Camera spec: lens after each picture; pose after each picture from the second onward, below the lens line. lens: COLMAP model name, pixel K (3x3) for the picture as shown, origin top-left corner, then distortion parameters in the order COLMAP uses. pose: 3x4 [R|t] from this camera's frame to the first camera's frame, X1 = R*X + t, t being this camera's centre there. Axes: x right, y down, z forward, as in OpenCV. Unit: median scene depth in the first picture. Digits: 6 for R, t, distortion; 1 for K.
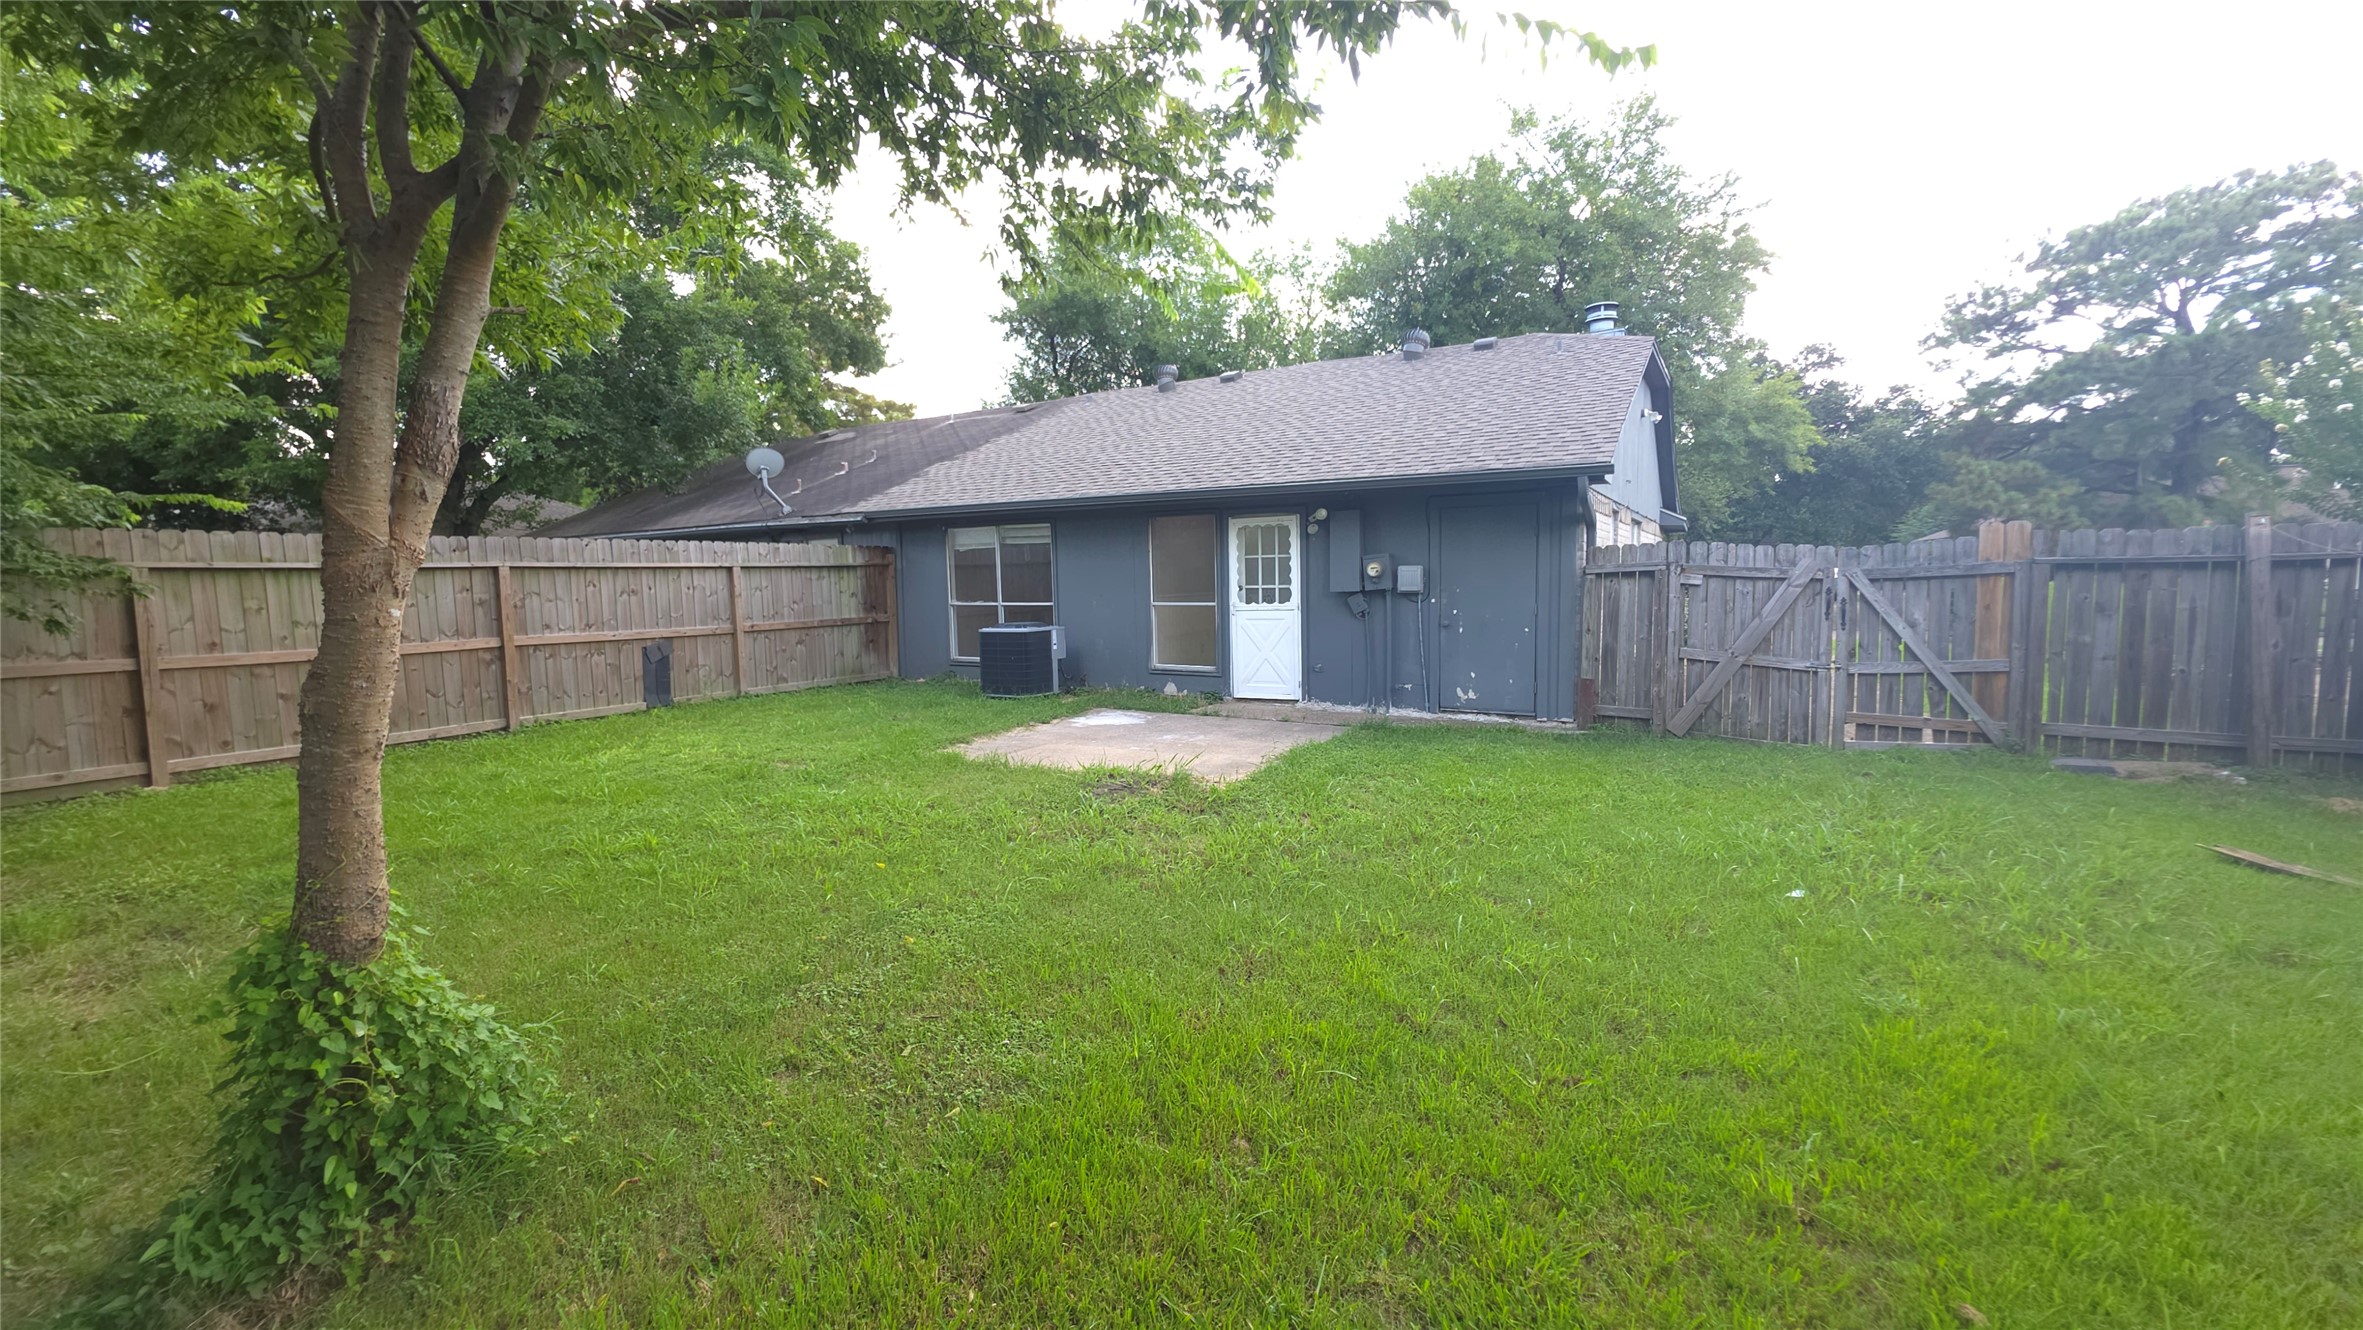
lens RADIAL K [[935.0, 0, 1178.3], [0, 935.0, 654.7], [0, 0, 1]] dist [0.012826, -0.006740]
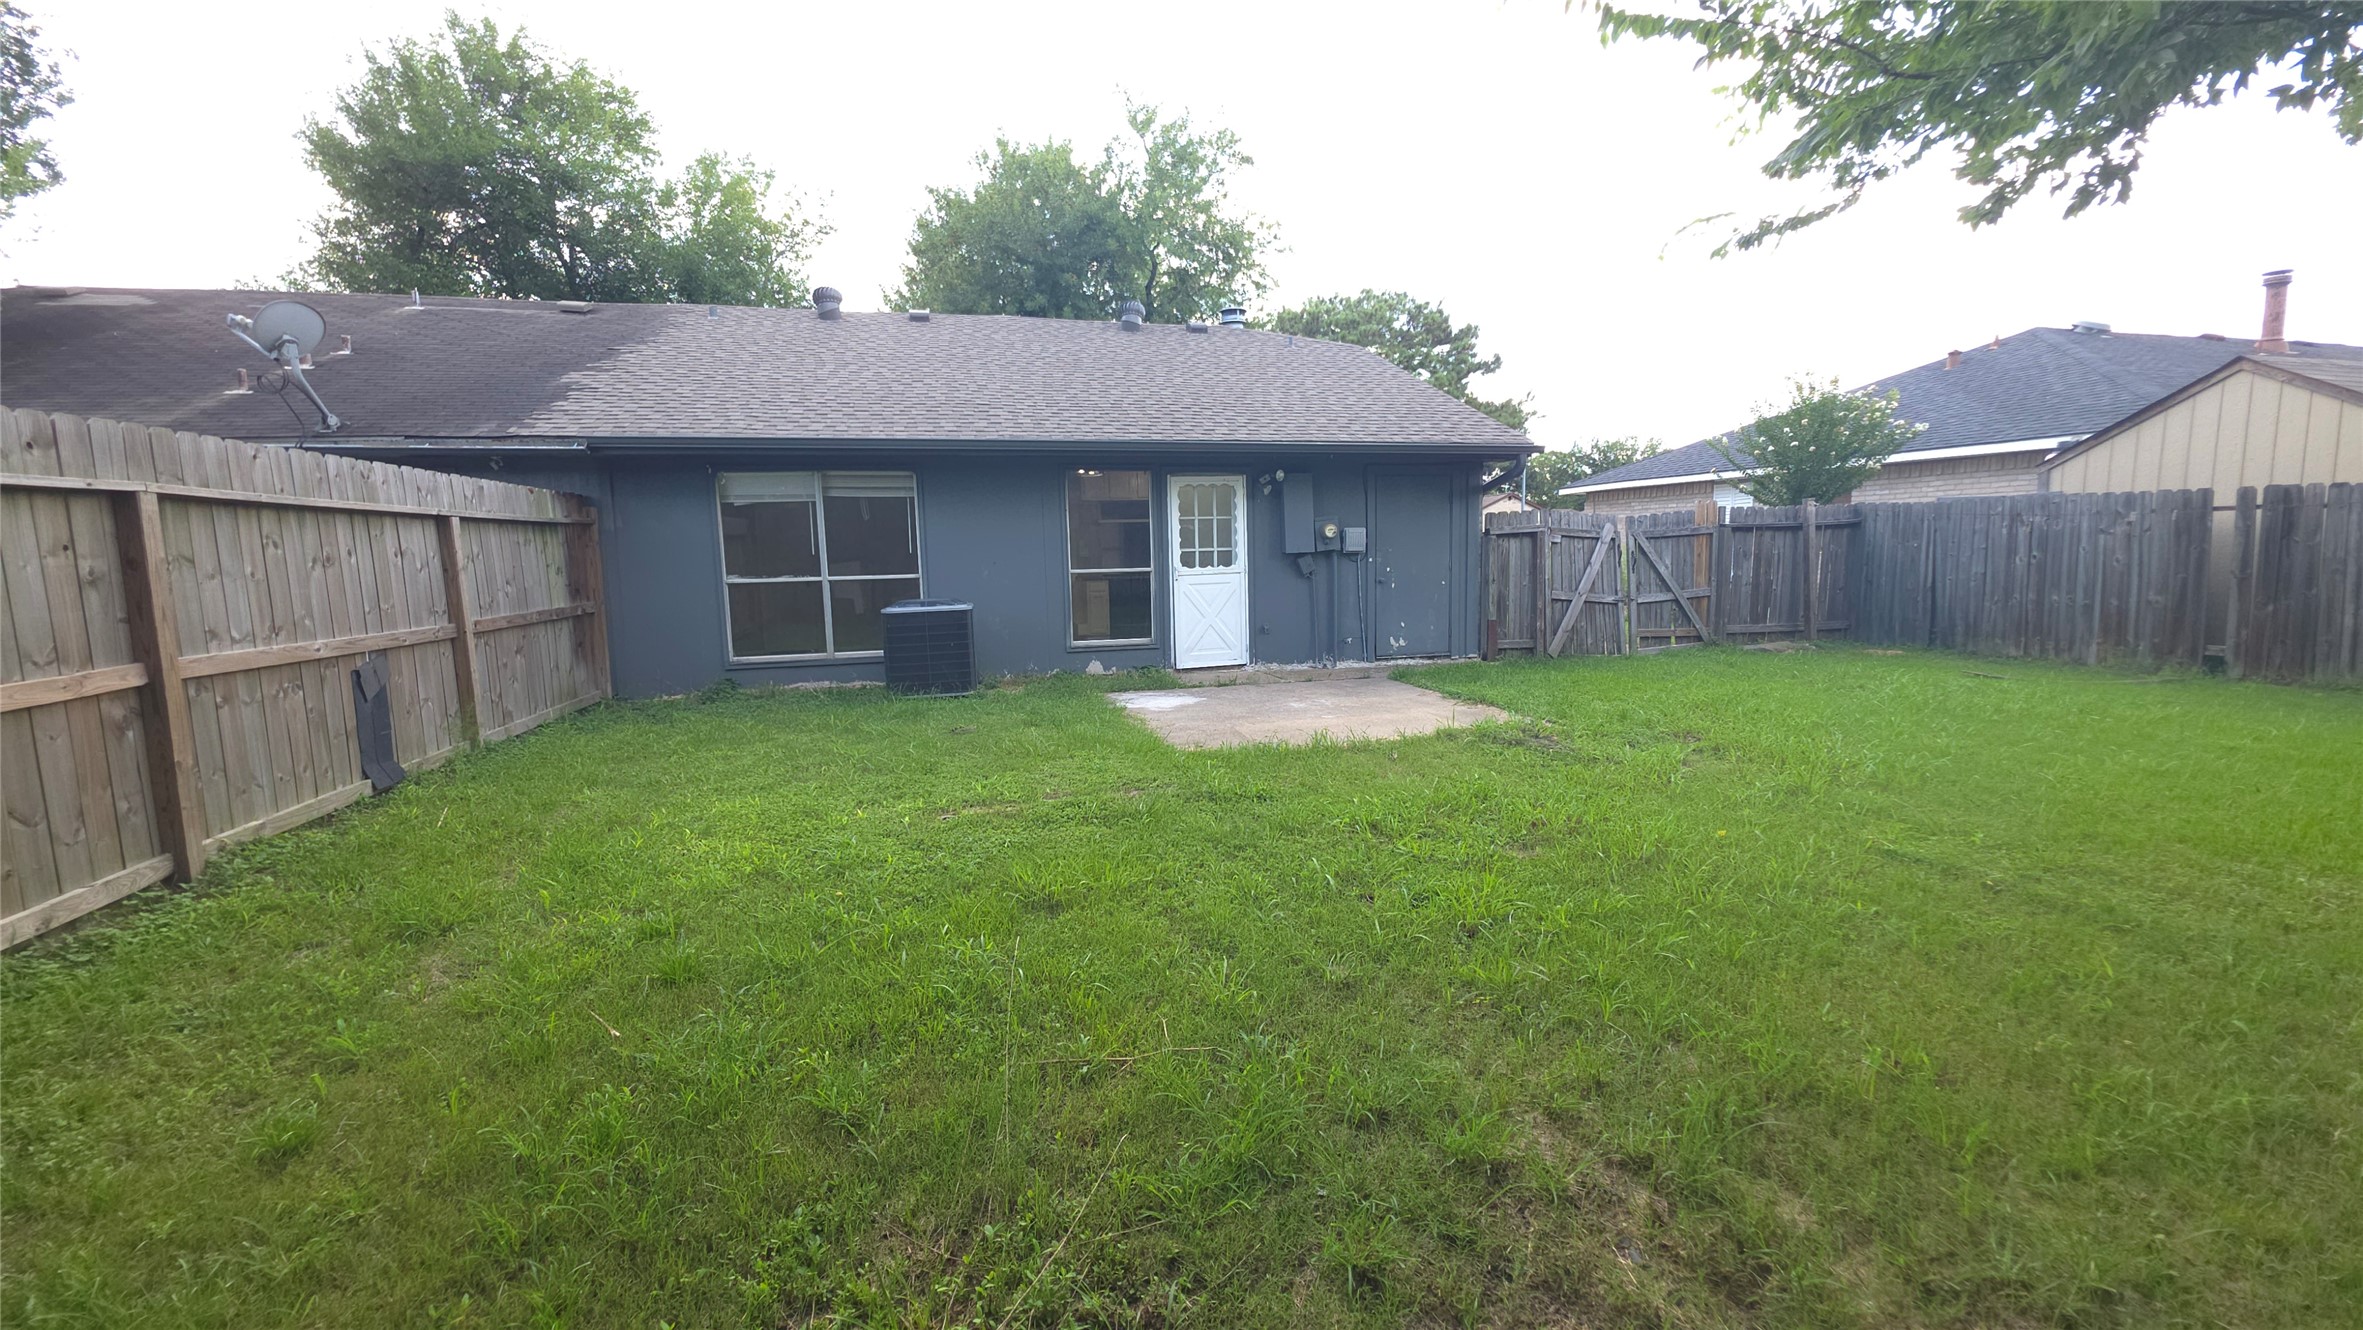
lens RADIAL K [[935.0, 0, 1178.3], [0, 935.0, 654.7], [0, 0, 1]] dist [0.012826, -0.006740]
pose [[0.715029, -0.078188, 0.694709, -0.613326], [0.070051, 0.996738, 0.040081, -0.006105], [-0.695577, 0.020006, 0.718173, 0.343182]]
